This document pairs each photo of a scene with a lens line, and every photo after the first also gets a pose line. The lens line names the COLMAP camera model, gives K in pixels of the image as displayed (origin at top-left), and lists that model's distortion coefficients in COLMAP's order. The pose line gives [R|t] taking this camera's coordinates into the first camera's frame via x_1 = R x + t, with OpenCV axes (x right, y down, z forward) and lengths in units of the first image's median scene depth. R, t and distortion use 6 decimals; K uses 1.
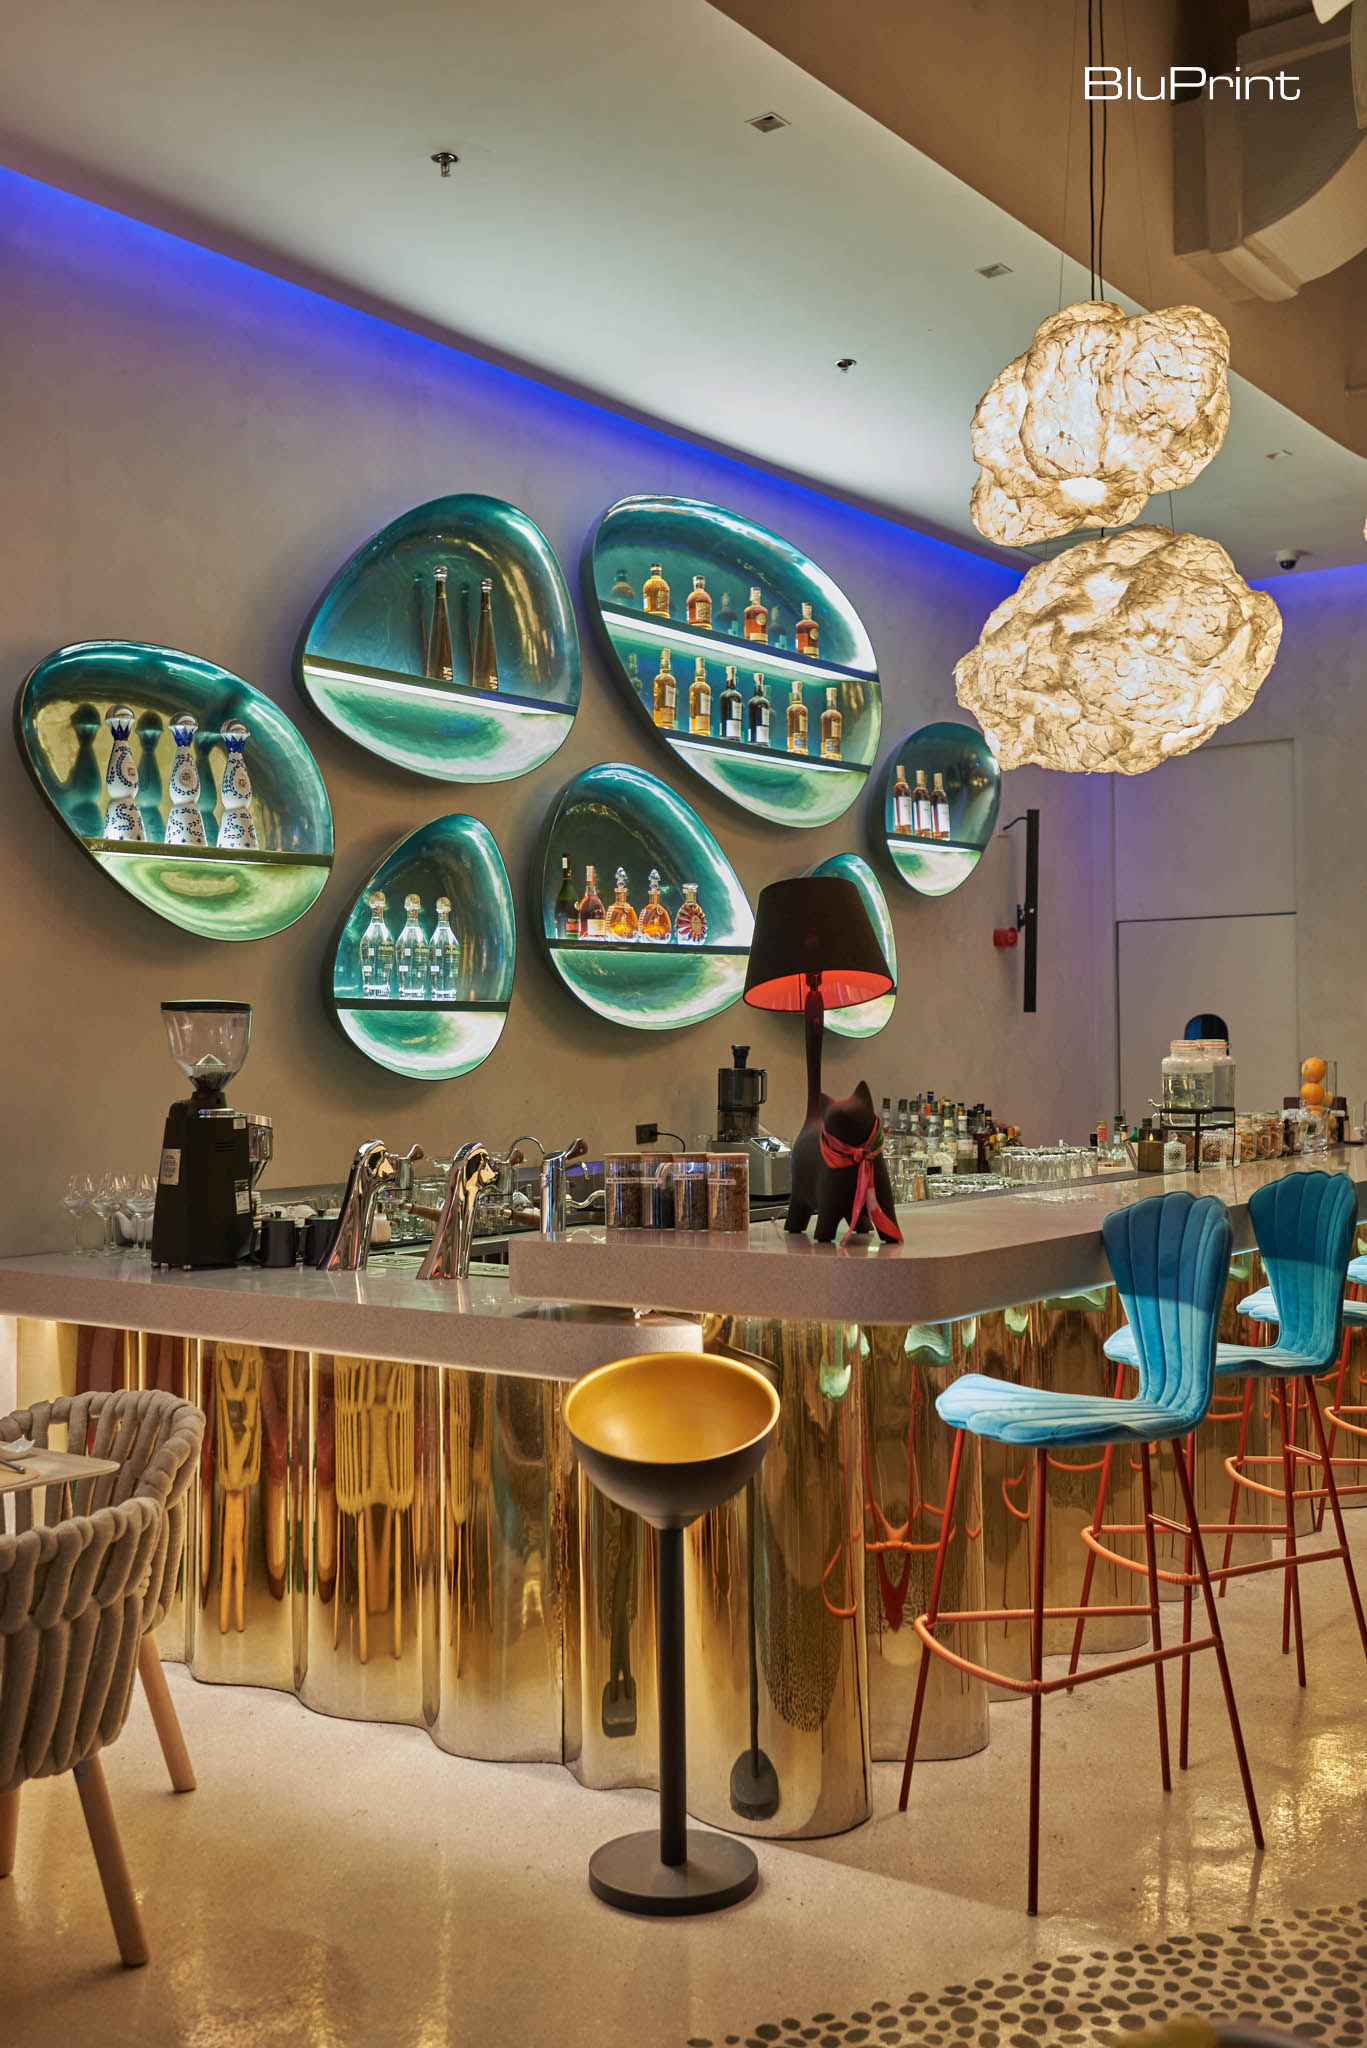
lens RADIAL K [[1959.1, 0, 690.4], [0, 1959.1, 1028.2], [0, 0, 1]] dist [0.015638, 0.000000]
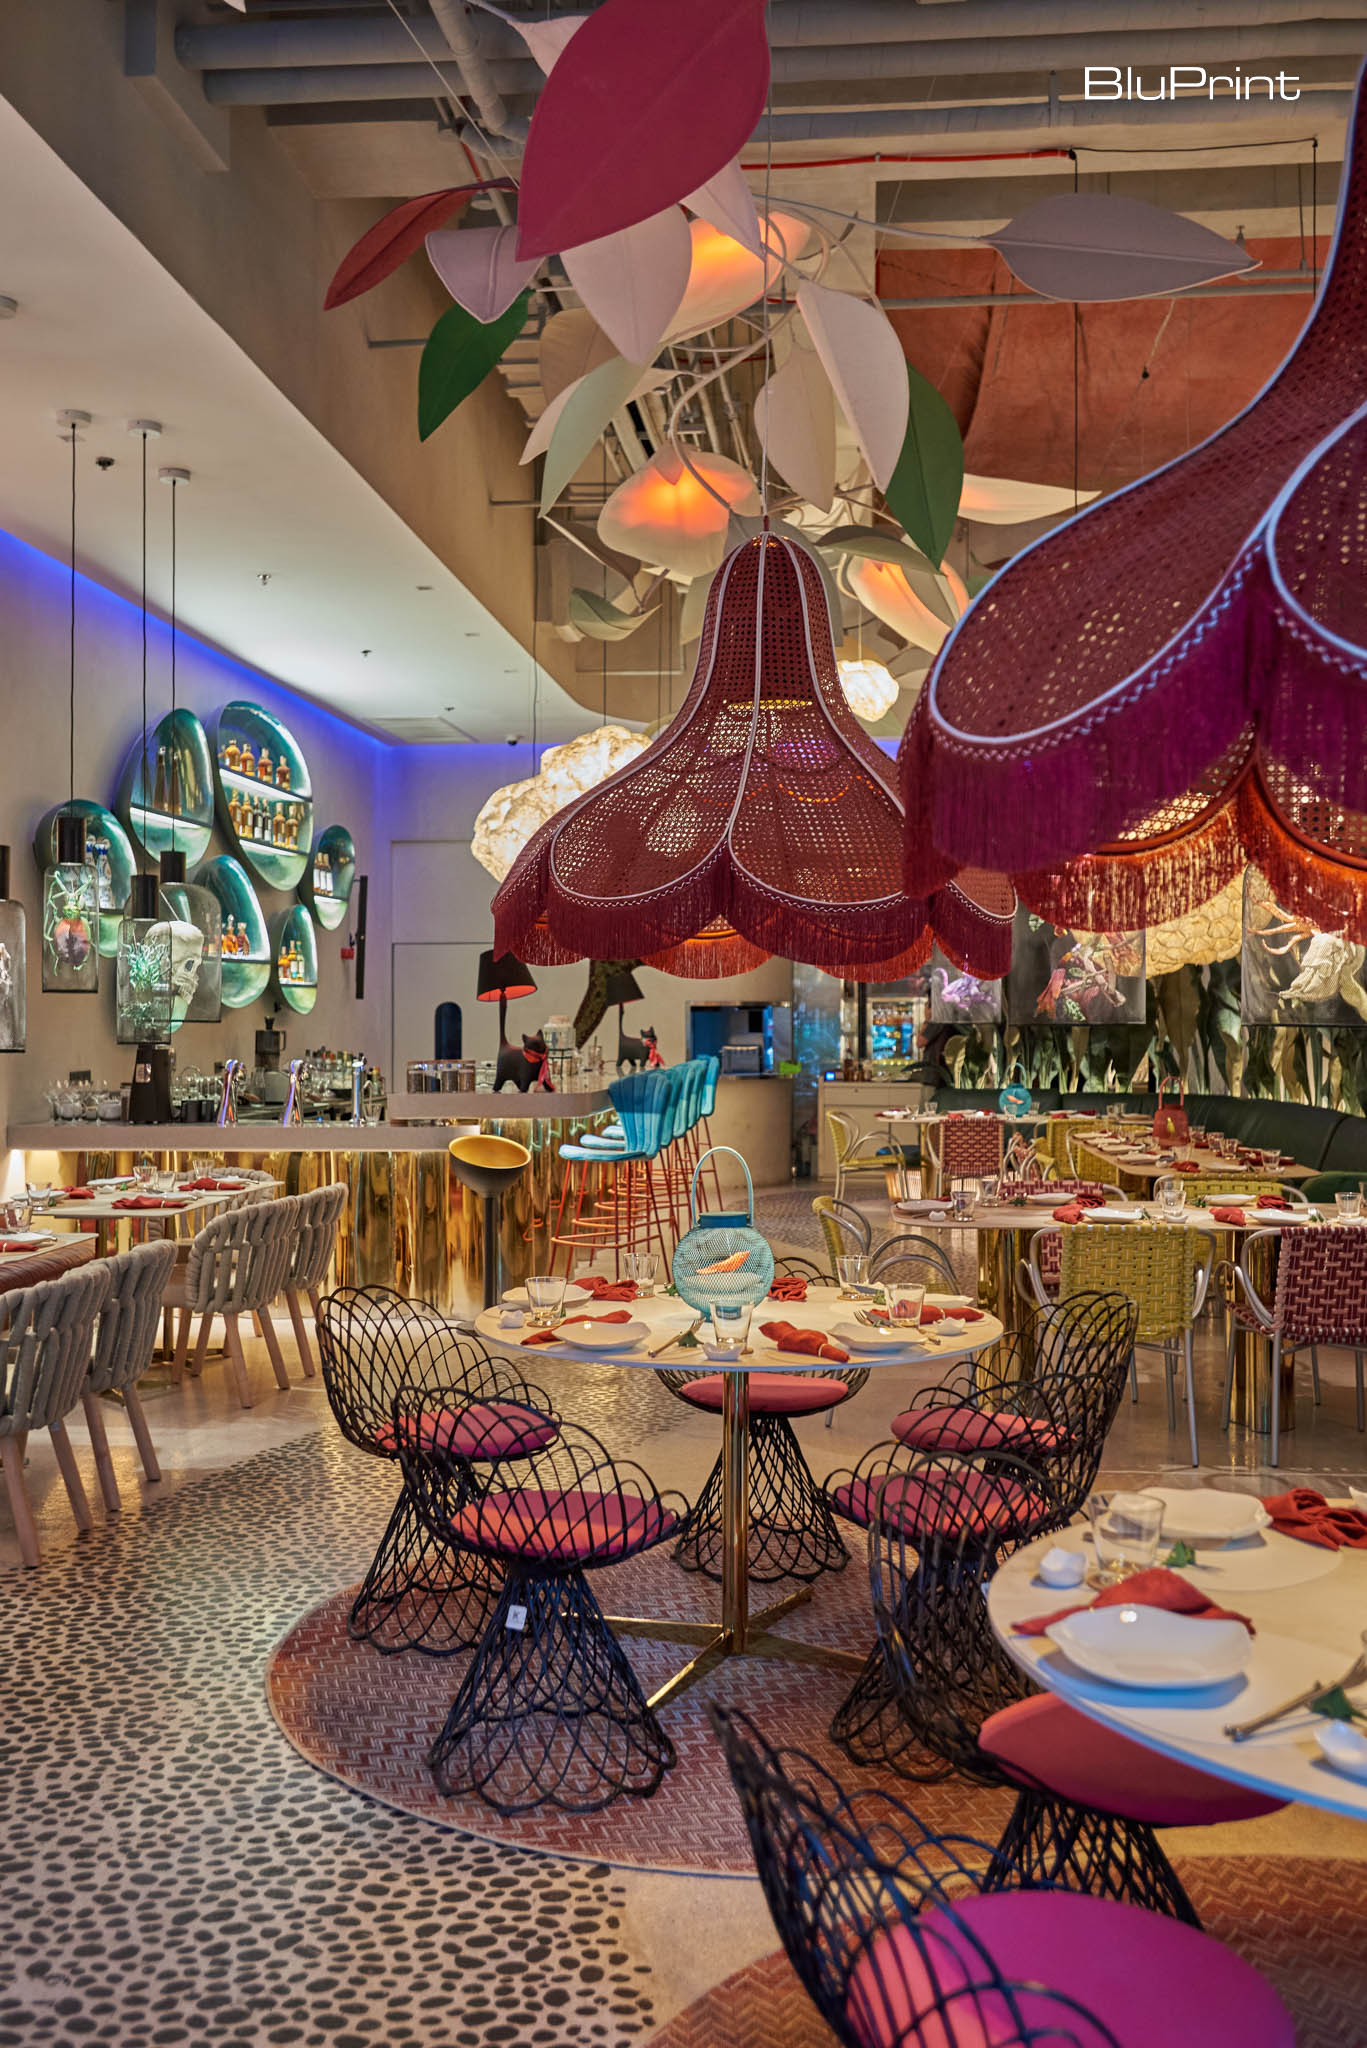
lens RADIAL K [[1821.7, 0, 691.3], [0, 1821.7, 1014.0], [0, 0, 1]] dist [0.012055, -0.046013]
pose [[0.855668, 0.010175, 0.517426, -0.489727], [-0.011070, 0.999938, -0.001358, 0.004106], [-0.517407, -0.004566, 0.855727, -0.575353]]
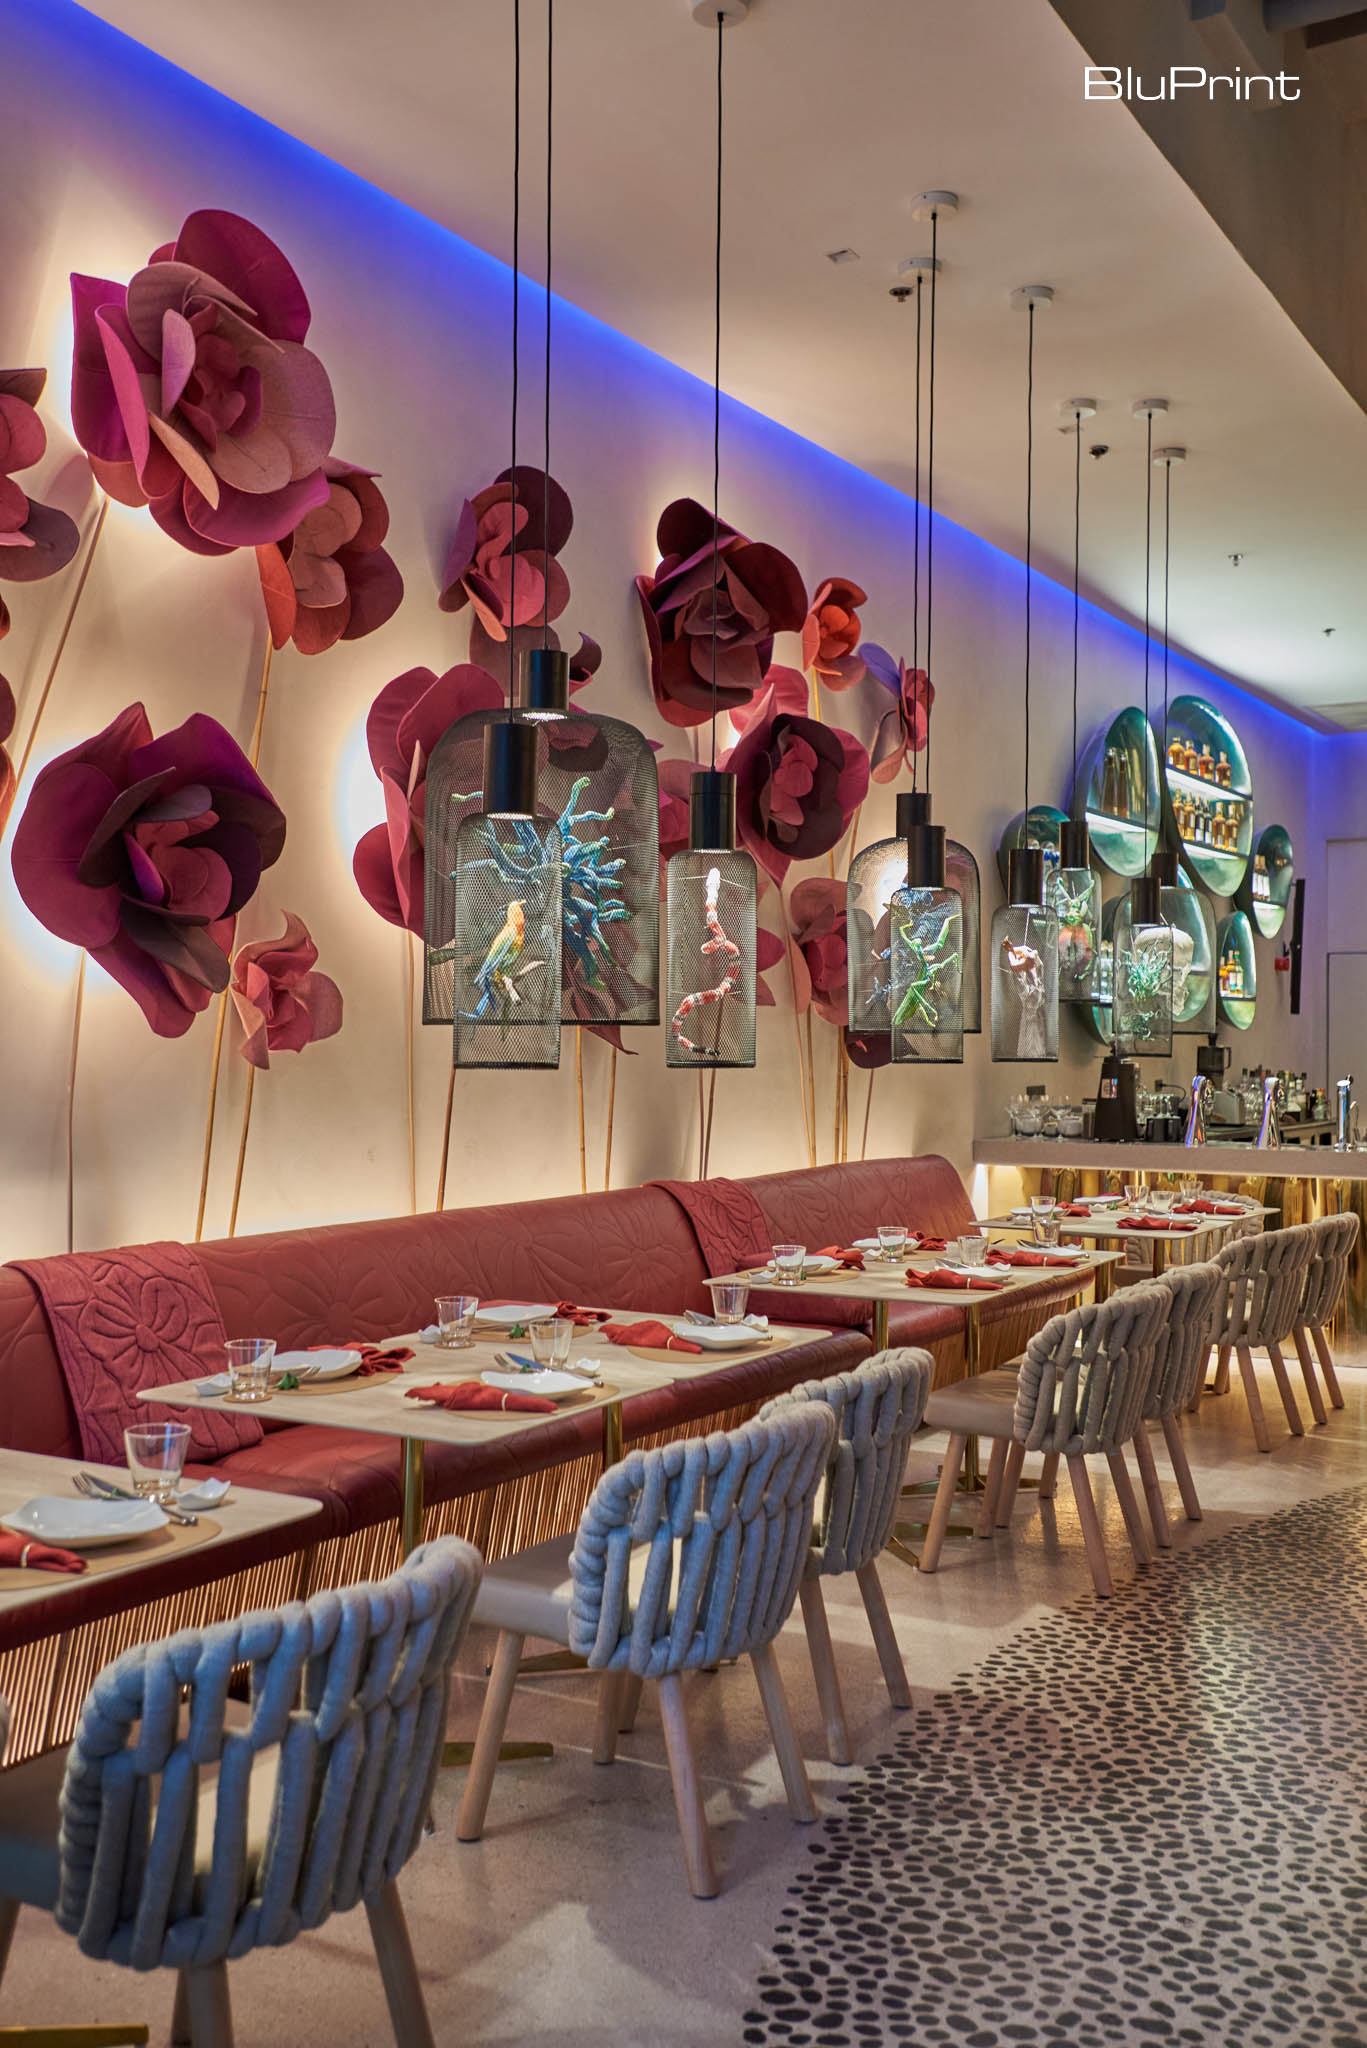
lens RADIAL K [[1923.2, 0, 683.7], [0, 1923.2, 1018.3], [0, 0, 1]] dist [0.055436, 0.000000]
pose [[0.995168, 0.015735, 0.096920, -0.563233], [-0.015456, 0.999874, -0.003626, 0.009752], [-0.096965, 0.002111, 0.995286, -0.545053]]
